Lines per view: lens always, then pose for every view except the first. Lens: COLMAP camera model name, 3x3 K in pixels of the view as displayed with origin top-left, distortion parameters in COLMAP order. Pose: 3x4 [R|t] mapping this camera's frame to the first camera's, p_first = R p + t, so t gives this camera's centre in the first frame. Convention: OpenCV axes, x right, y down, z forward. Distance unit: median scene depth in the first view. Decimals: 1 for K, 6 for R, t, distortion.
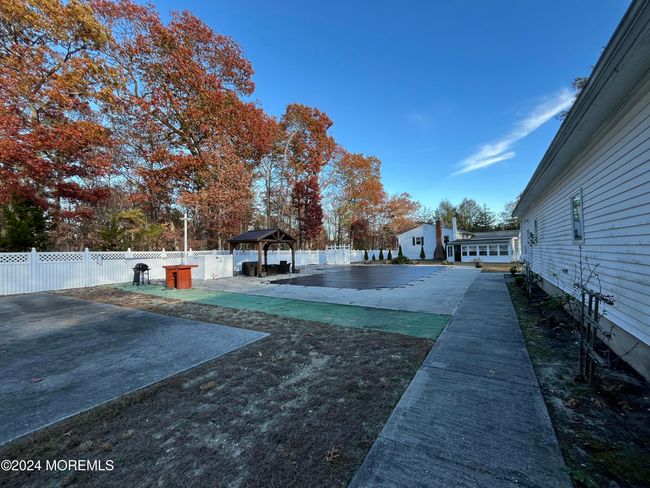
lens RADIAL K [[264.8, 0, 331.8], [0, 264.8, 238.0], [0, 0, 1]] dist [-0.004104, 0.000033]
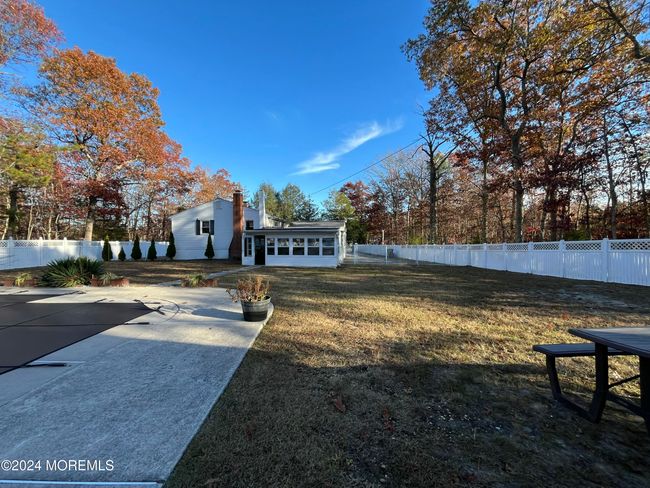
lens RADIAL K [[264.8, 0, 323.7], [0, 264.8, 244.5], [0, 0, 1]] dist [-0.004104, 0.000033]
pose [[0.846393, 0.026243, 0.531912, 0.231752], [-0.051194, 0.998169, 0.032214, 0.016255], [-0.530093, -0.054496, 0.846187, 0.358008]]
